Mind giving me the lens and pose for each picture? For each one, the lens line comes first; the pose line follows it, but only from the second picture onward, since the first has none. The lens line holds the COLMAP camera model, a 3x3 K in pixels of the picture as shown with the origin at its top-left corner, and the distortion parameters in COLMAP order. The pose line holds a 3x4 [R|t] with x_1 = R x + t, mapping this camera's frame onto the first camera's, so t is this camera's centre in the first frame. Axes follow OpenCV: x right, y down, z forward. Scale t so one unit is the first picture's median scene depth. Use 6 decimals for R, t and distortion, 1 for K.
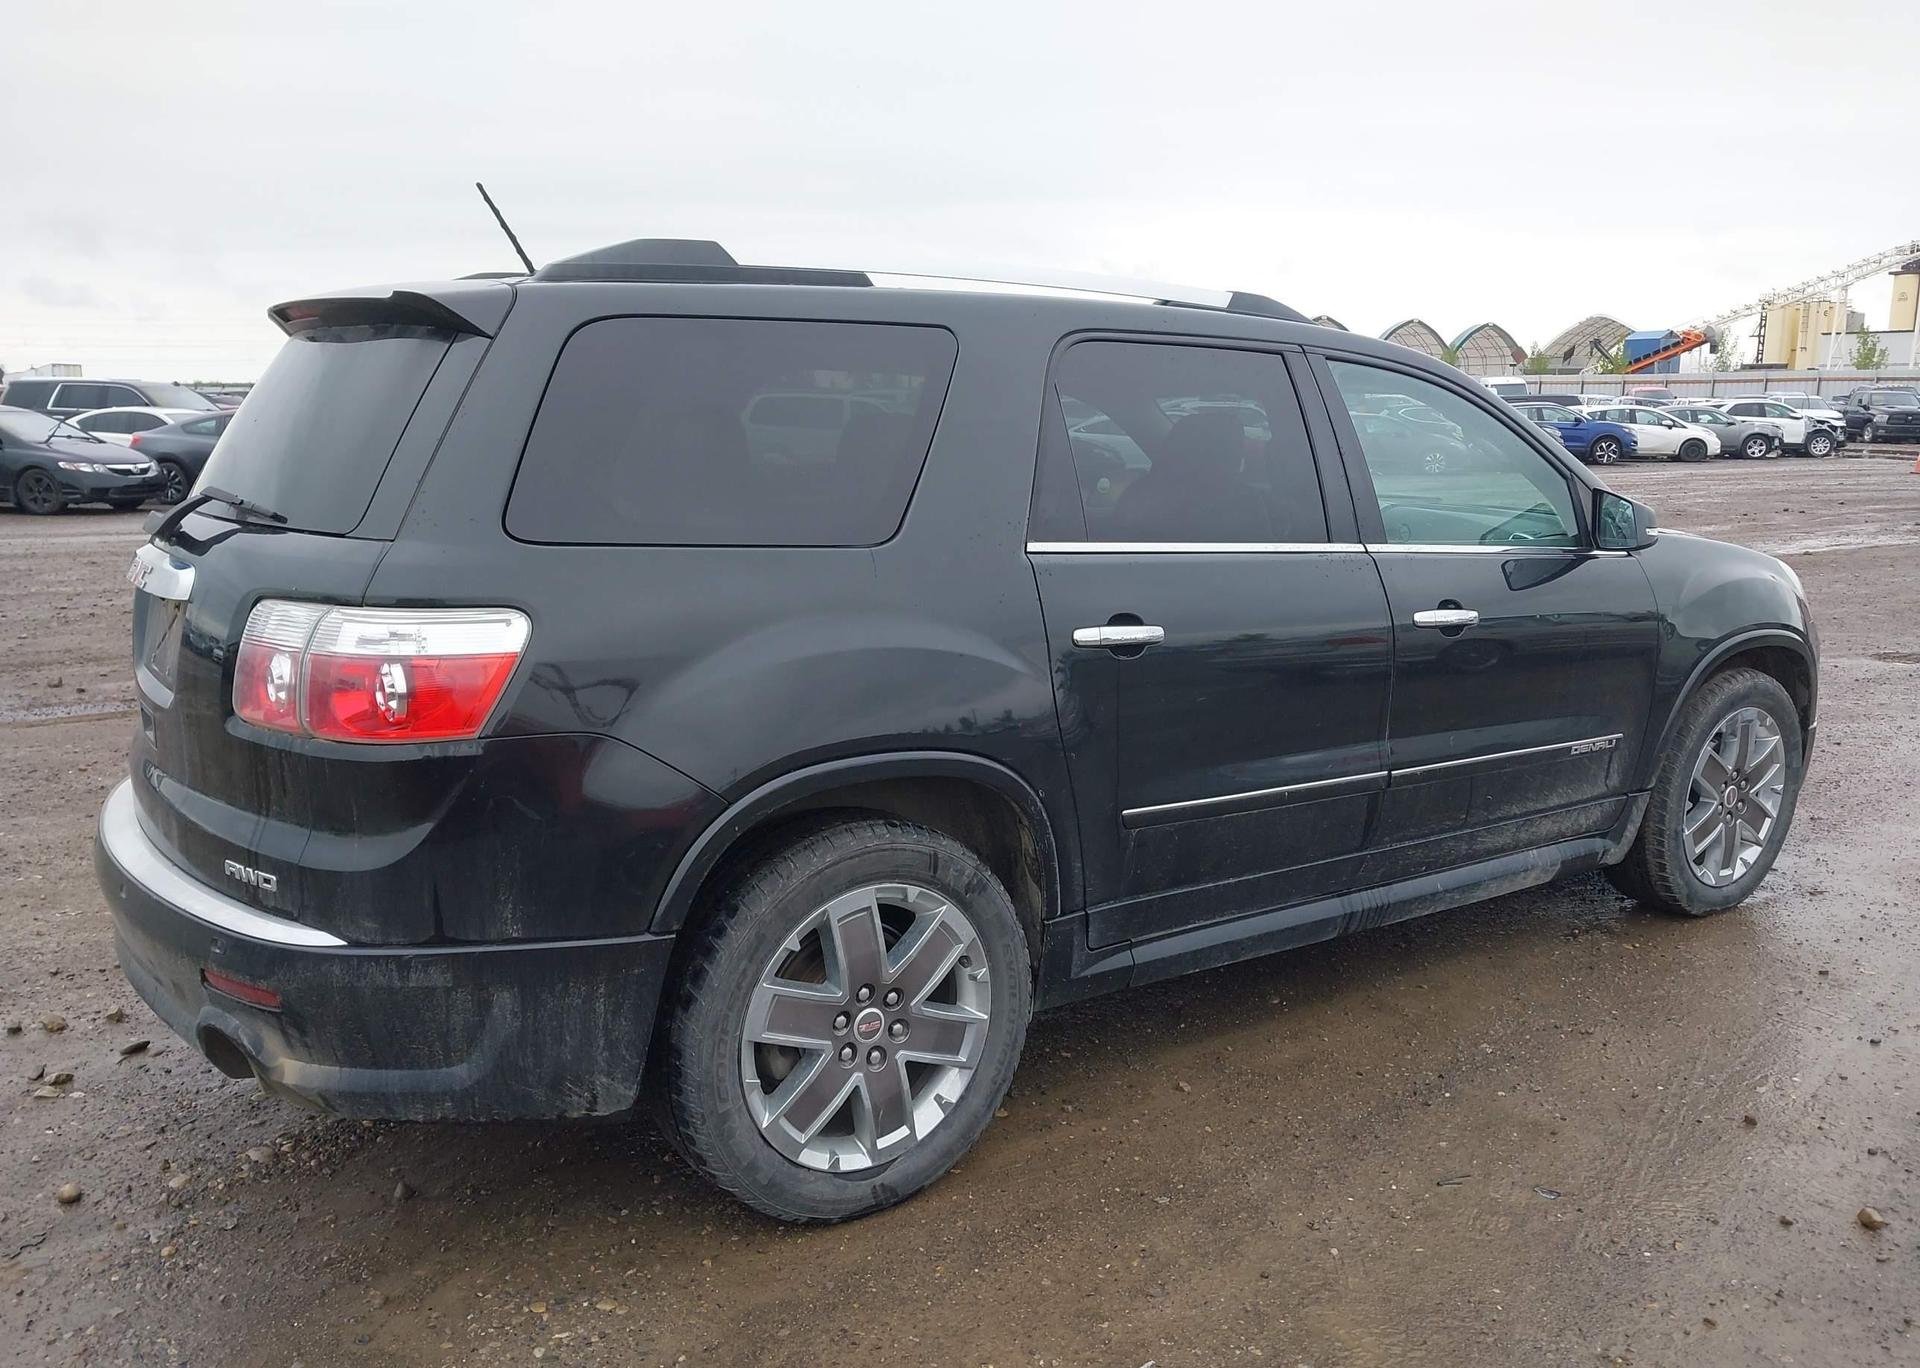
lens RADIAL K [[1492.9, 0, 960.0], [0, 1492.9, 684.0], [0, 0, 1]] dist [0.102216, -0.139971]
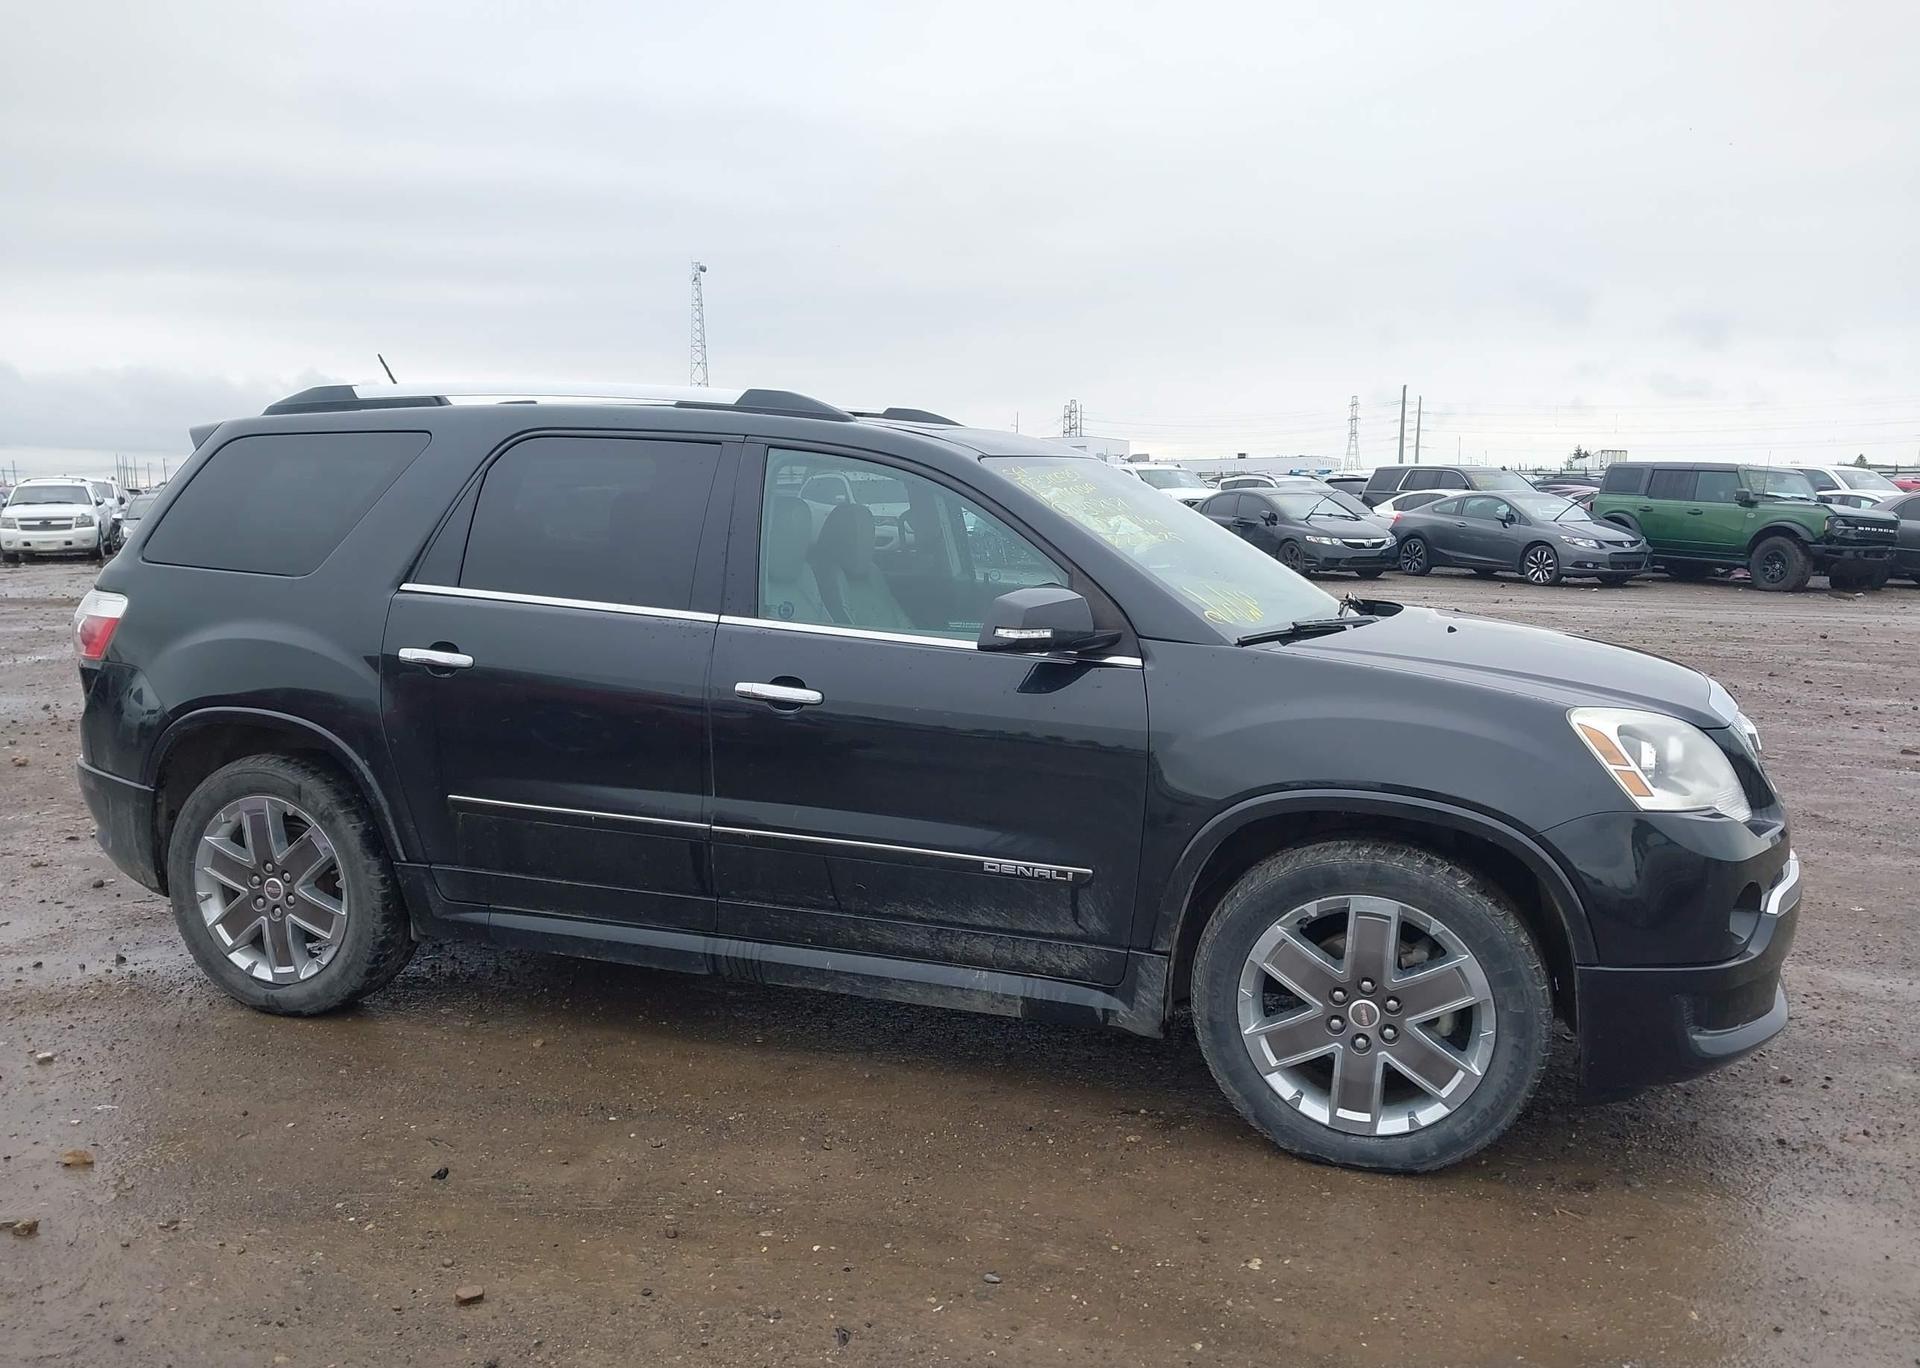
lens RADIAL K [[1474.4, 0, 960.0], [0, 1474.4, 684.0], [0, 0, 1]] dist [0.169116, -0.377809]
pose [[0.578688, 0.105539, -0.808691, 1.515286], [-0.146601, 0.988901, 0.024152, -0.115217], [0.802264, 0.104579, 0.587738, 0.622114]]
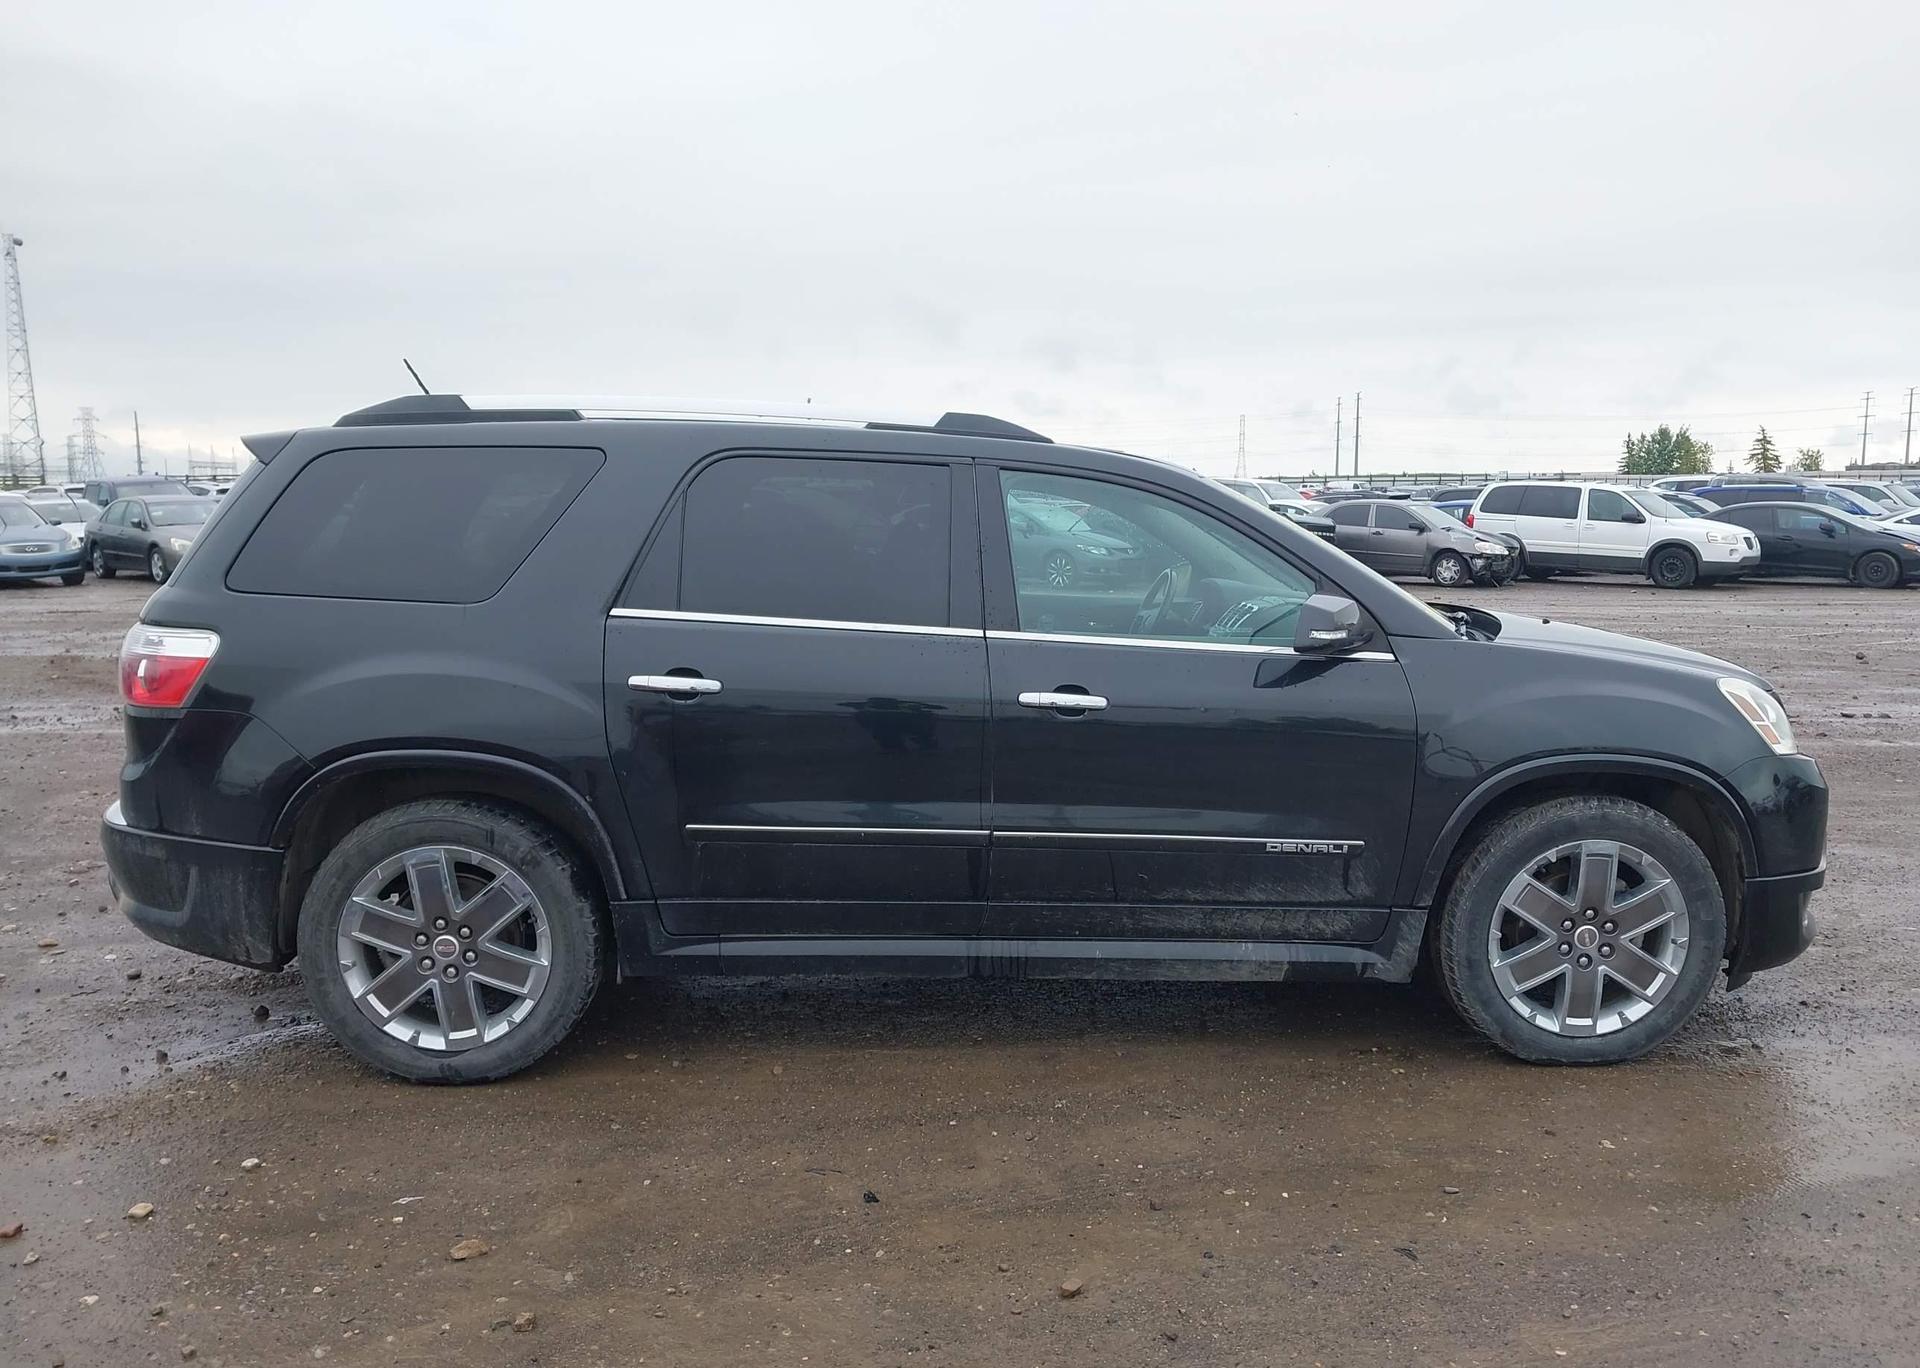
lens RADIAL K [[1501.6, 0, 960.0], [0, 1501.6, 684.0], [0, 0, 1]] dist [0.069106, -0.127260]
pose [[0.841836, 0.066077, -0.535673, 1.045389], [-0.097428, 0.994778, -0.030404, -0.018719], [0.530867, 0.077785, 0.843878, 0.049626]]
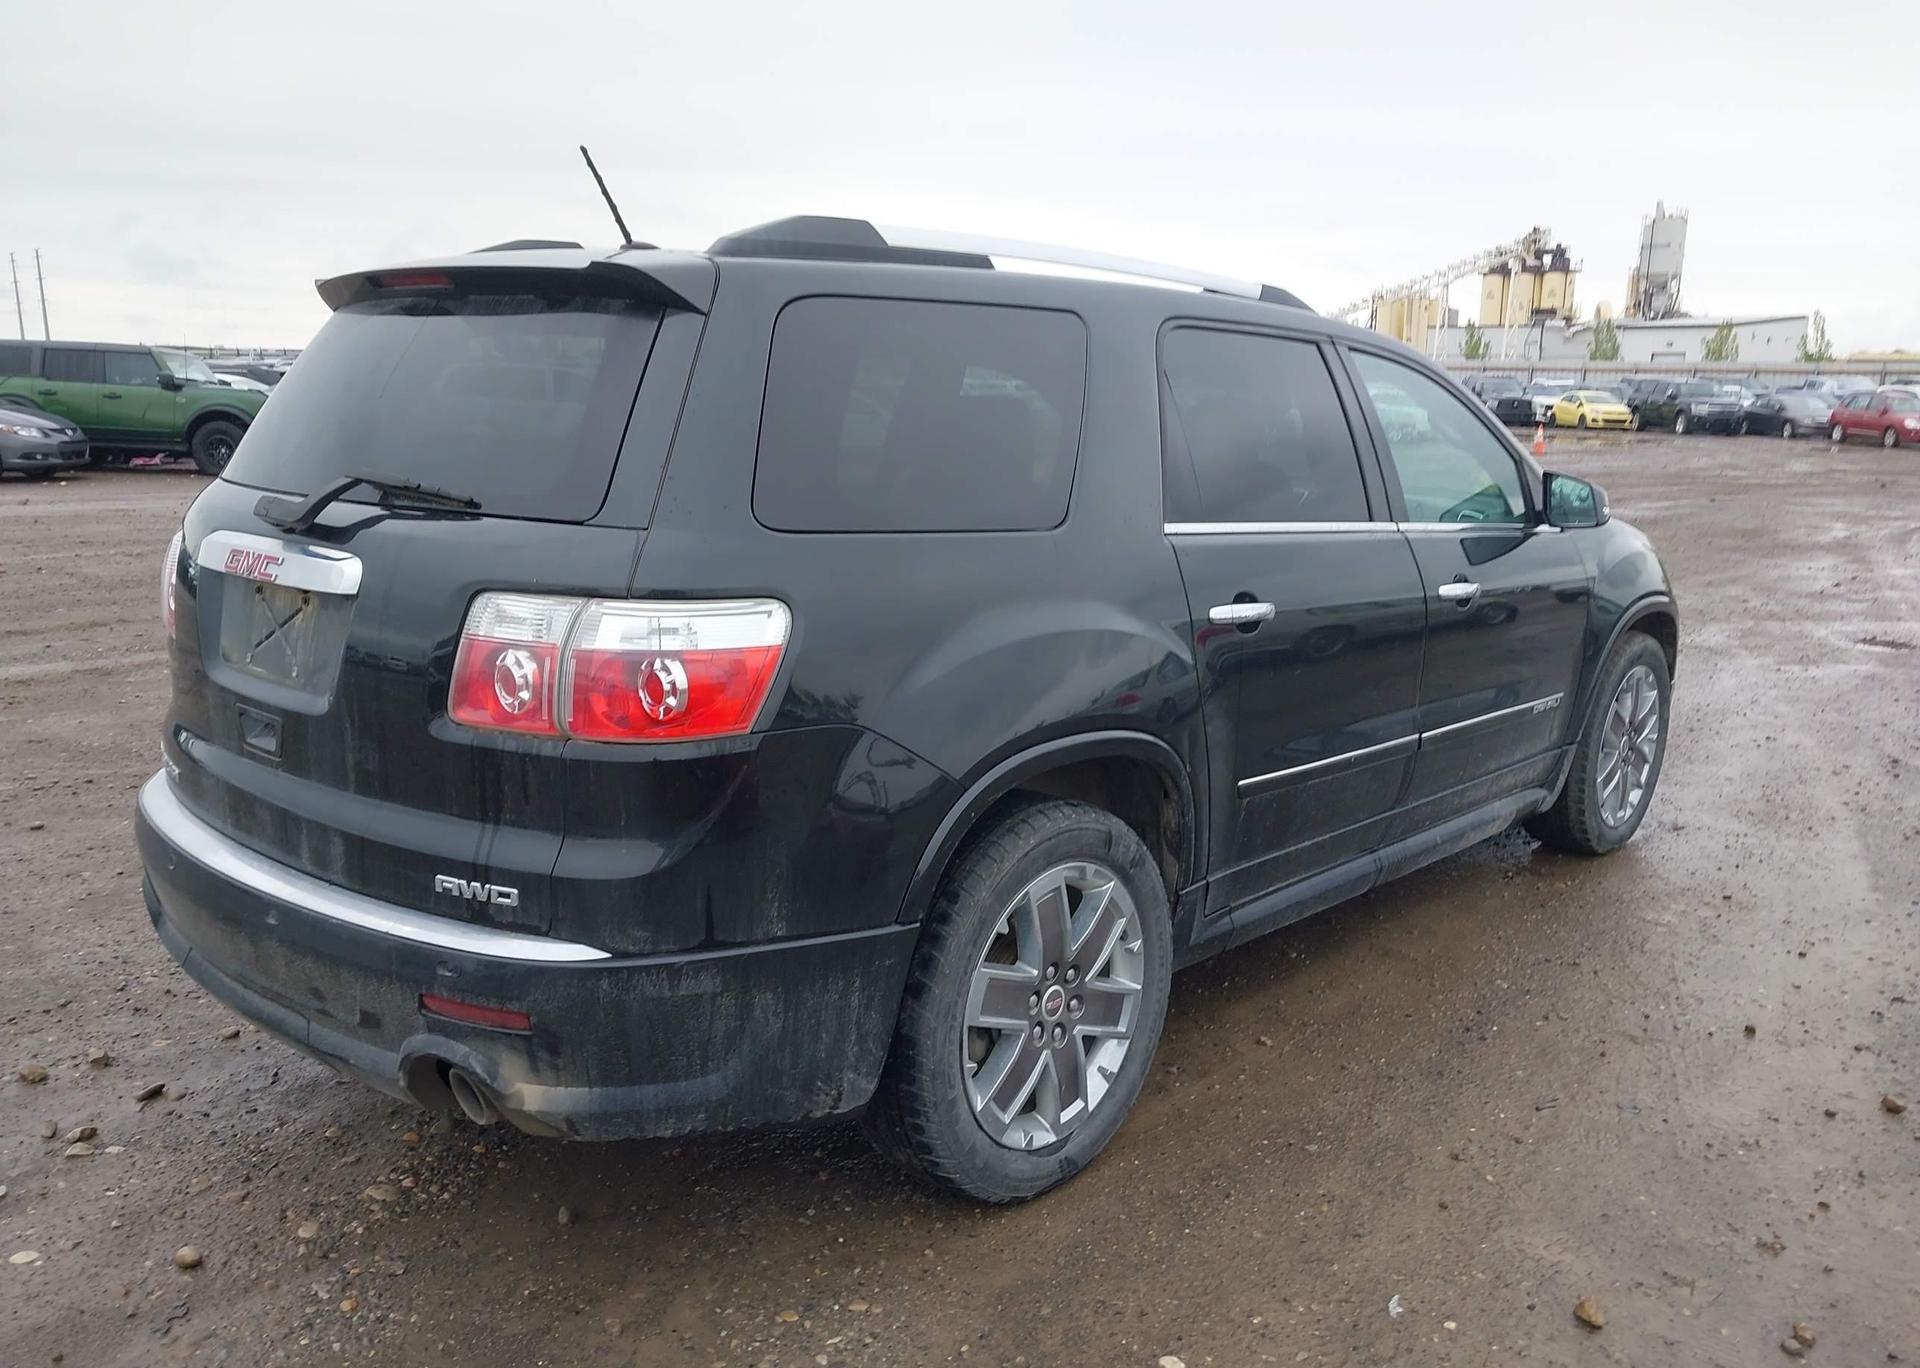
lens RADIAL K [[1492.9, 0, 960.0], [0, 1492.9, 684.0], [0, 0, 1]] dist [0.102216, -0.139971]
pose [[0.974780, -0.028740, 0.221310, -0.330666], [0.025040, 0.999496, 0.019504, -0.009141], [-0.221759, -0.013470, 0.975009, 0.028057]]
